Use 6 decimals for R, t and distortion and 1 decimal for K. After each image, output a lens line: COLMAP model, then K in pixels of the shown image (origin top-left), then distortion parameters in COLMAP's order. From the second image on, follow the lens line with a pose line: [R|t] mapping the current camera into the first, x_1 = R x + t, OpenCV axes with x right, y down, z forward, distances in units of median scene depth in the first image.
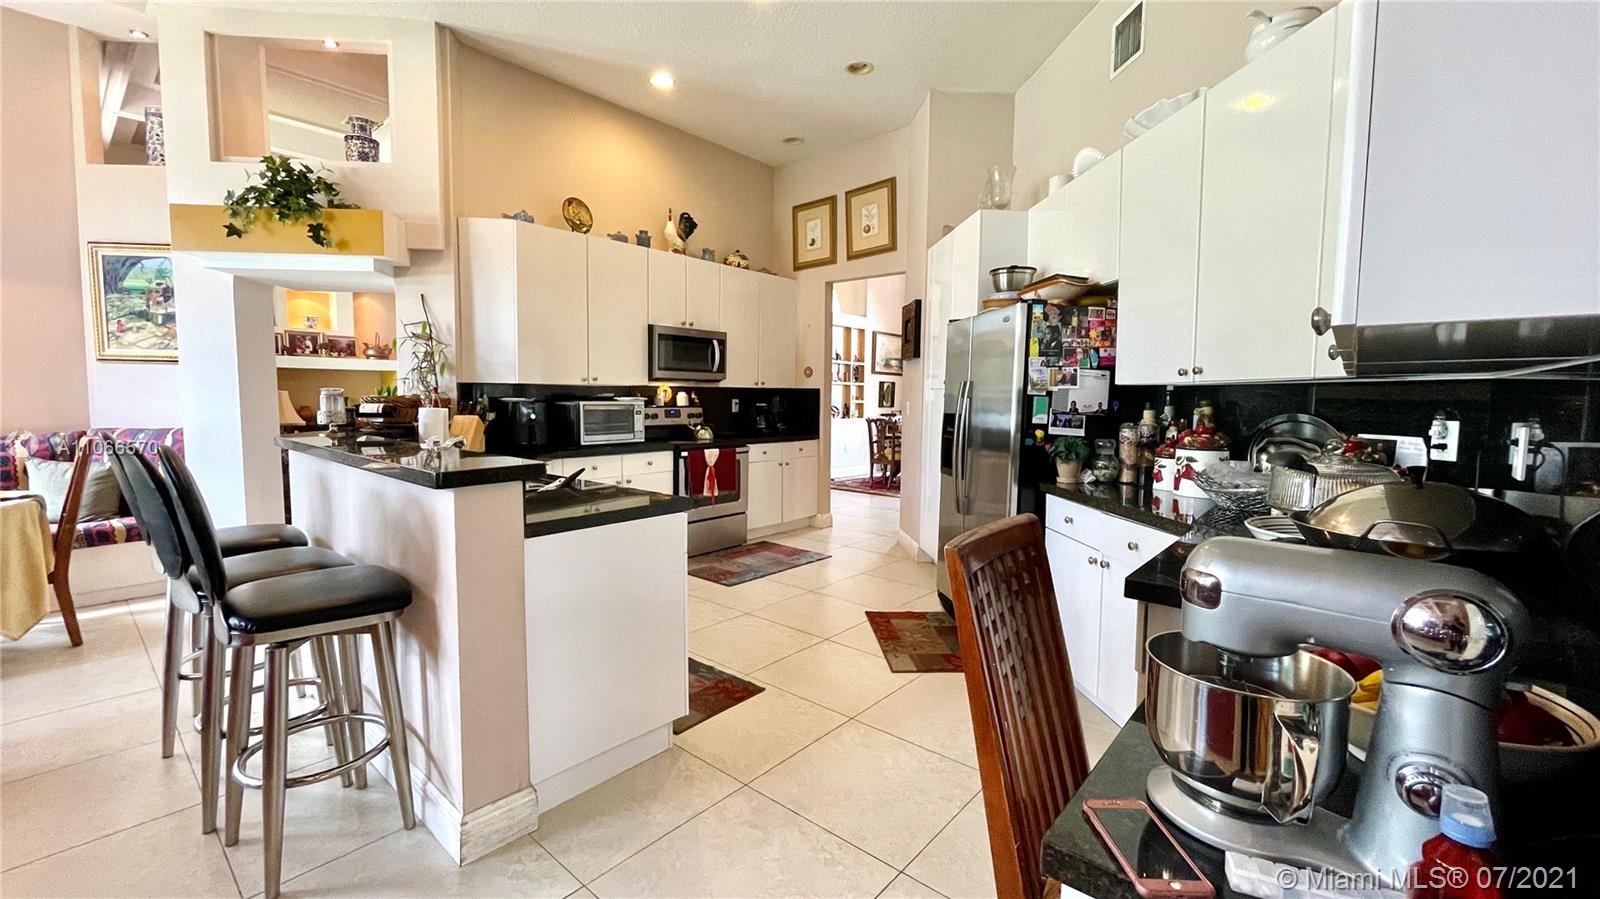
lens RADIAL K [[652.3, 0, 797.0], [0, 652.3, 444.0], [0, 0, 1]] dist [-0.001442, -0.000146]
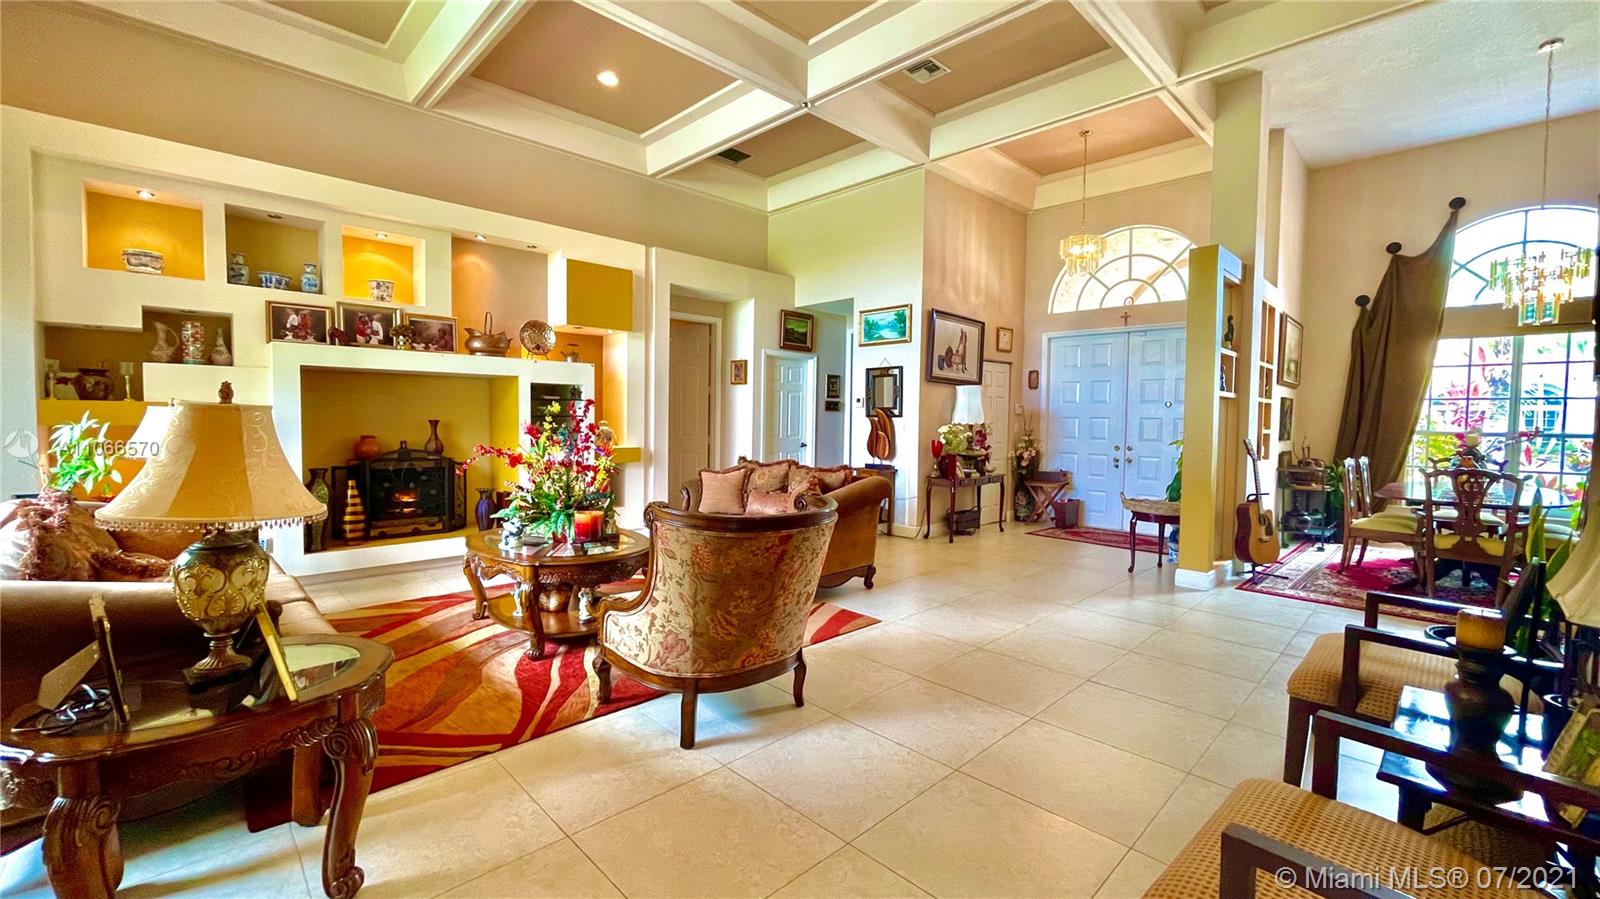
lens RADIAL K [[646.8, 0, 794.4], [0, 646.8, 443.0], [0, 0, 1]] dist [-0.002887, 0.000535]
pose [[0.995990, 0.008346, -0.089072, -0.464699], [-0.011446, 0.999344, -0.034353, -0.050799], [0.088726, 0.035235, 0.995433, 0.658075]]
